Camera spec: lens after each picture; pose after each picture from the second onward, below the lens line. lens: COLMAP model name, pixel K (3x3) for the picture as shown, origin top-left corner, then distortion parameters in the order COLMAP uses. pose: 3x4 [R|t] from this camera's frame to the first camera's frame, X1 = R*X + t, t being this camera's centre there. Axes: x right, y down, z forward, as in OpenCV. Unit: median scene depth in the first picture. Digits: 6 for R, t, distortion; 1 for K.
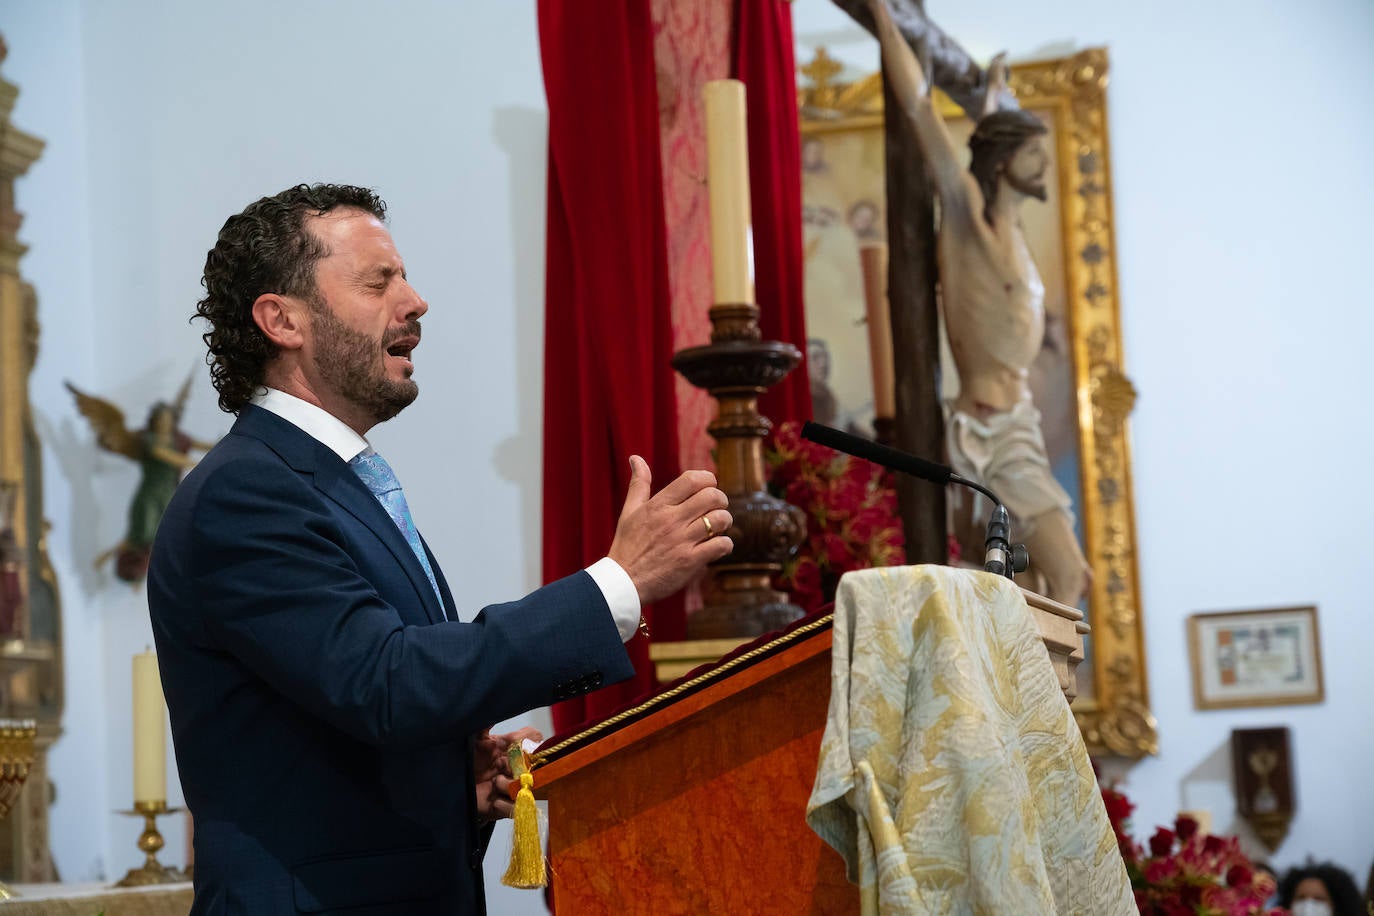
lens RADIAL K [[3004.4, 0, 687.0], [0, 3004.4, 458.0], [0, 0, 1]] dist [0.112487, 0.255318]
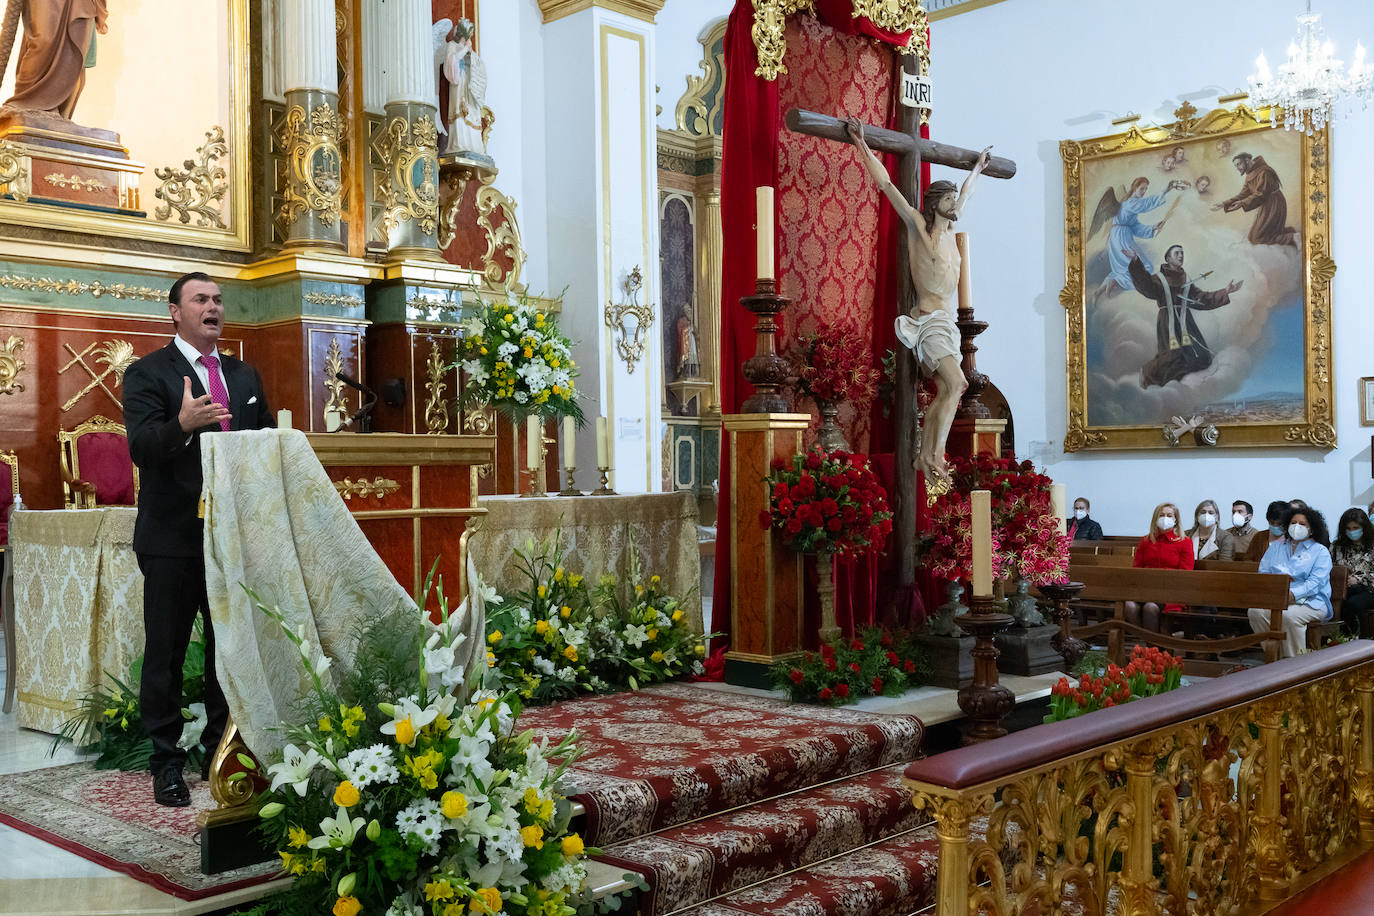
lens RADIAL K [[1365.3, 0, 687.0], [0, 1365.3, 458.0], [0, 0, 1]] dist [0.024634, 0.001149]
pose [[0.873348, 0.038089, -0.485605, 0.462183], [0.025234, 0.992061, 0.123197, -0.040125], [0.486443, -0.119848, 0.865454, -0.025955]]
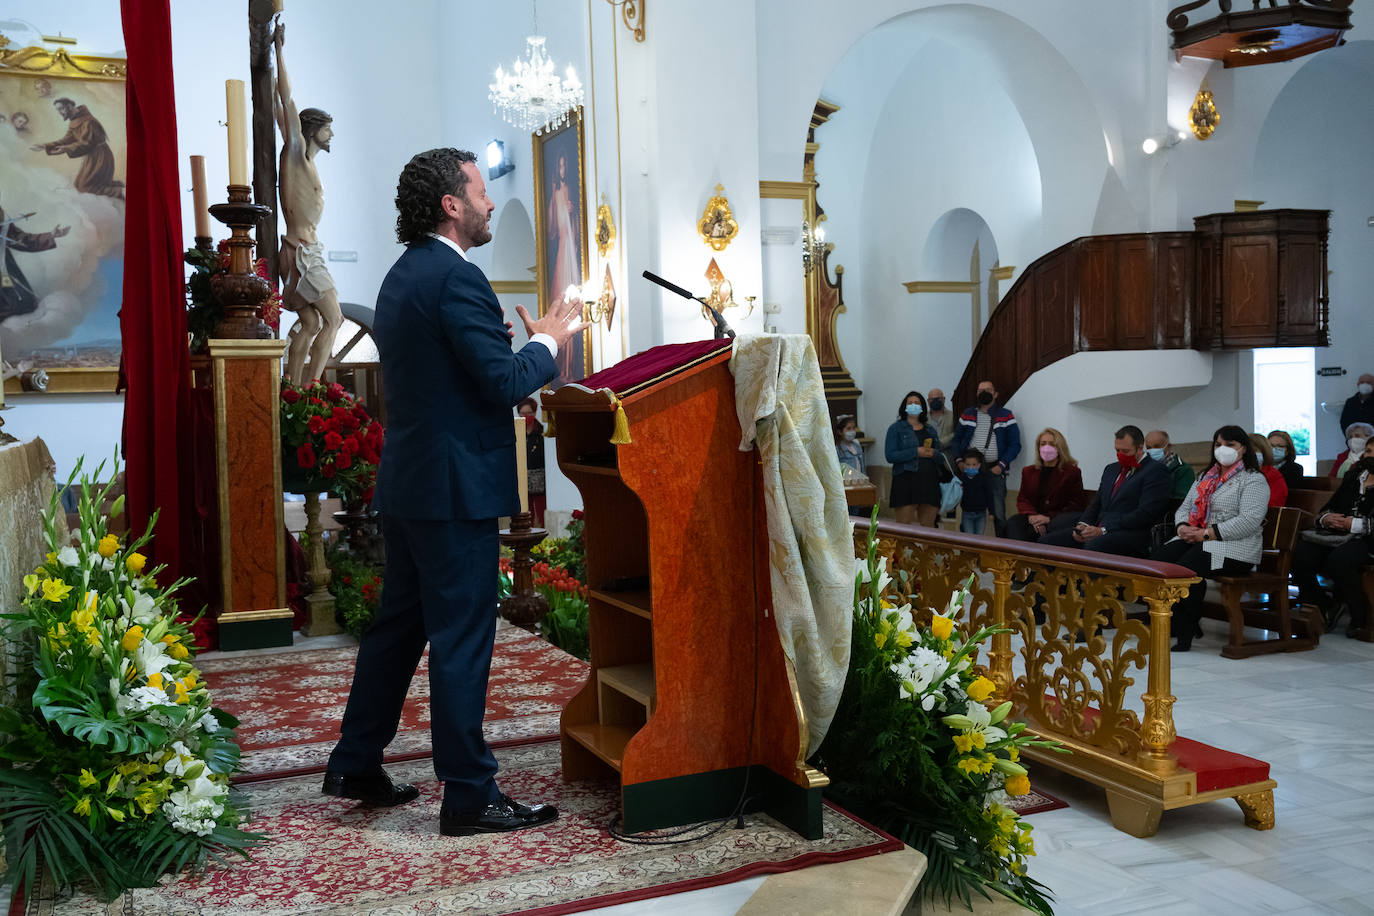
lens RADIAL K [[1307.2, 0, 687.0], [0, 1307.2, 458.0], [0, 0, 1]] dist [0.027752, -0.001839]
pose [[0.788738, 0.000355, 0.614730, -0.282794], [-0.088428, 0.989665, 0.112887, 0.007871], [-0.608336, -0.143398, 0.780618, 0.026279]]
